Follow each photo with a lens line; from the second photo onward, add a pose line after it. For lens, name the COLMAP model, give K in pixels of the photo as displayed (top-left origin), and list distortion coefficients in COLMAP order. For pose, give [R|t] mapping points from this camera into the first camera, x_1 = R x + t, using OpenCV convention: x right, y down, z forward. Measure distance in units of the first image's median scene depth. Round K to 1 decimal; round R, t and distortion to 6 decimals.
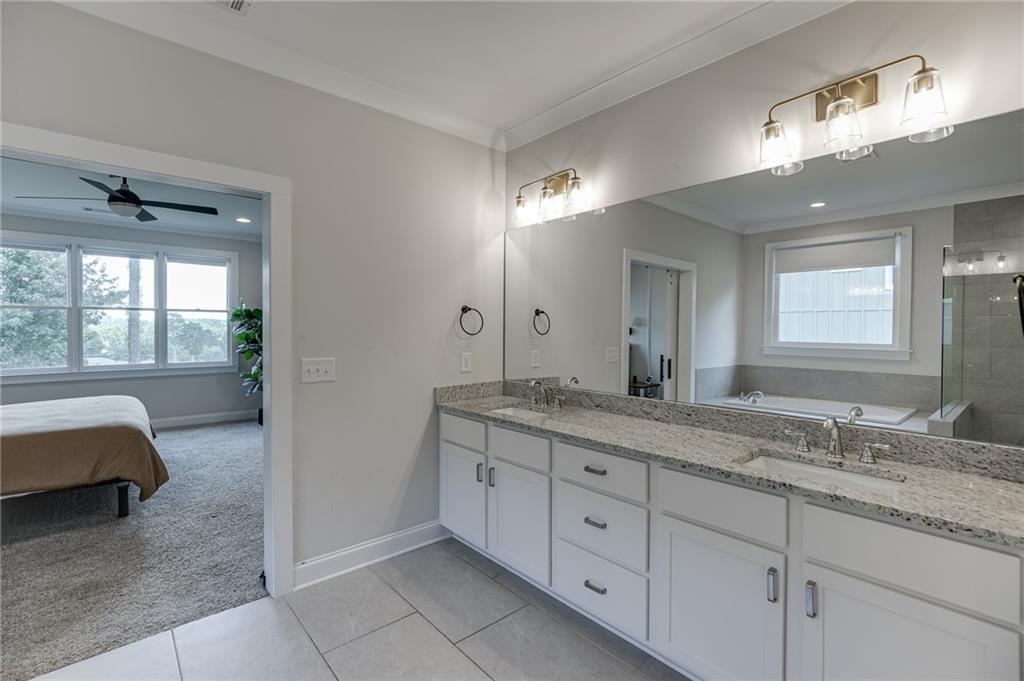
lens RADIAL K [[462.2, 0, 510.4], [0, 462.2, 333.0], [0, 0, 1]] dist [-0.016725, 0.007301]
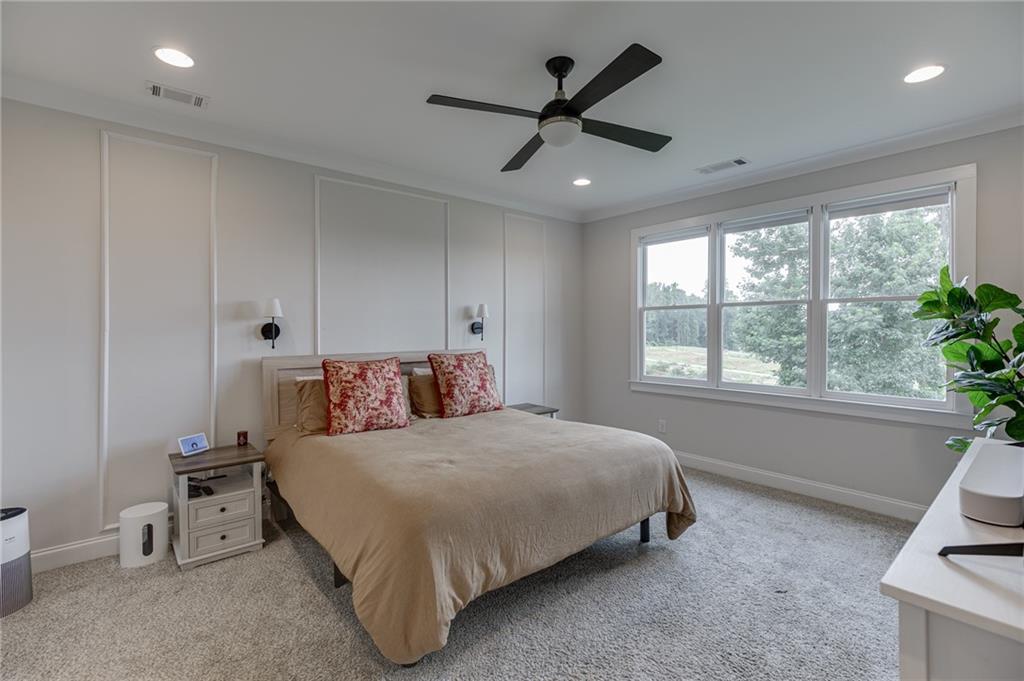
lens RADIAL K [[462.2, 0, 510.4], [0, 462.2, 333.0], [0, 0, 1]] dist [-0.016725, 0.007301]
pose [[-0.019088, 0.006659, -0.999796, -0.144207], [-0.015513, 0.999855, 0.006956, -0.006648], [0.999697, 0.015642, -0.018982, 0.590108]]
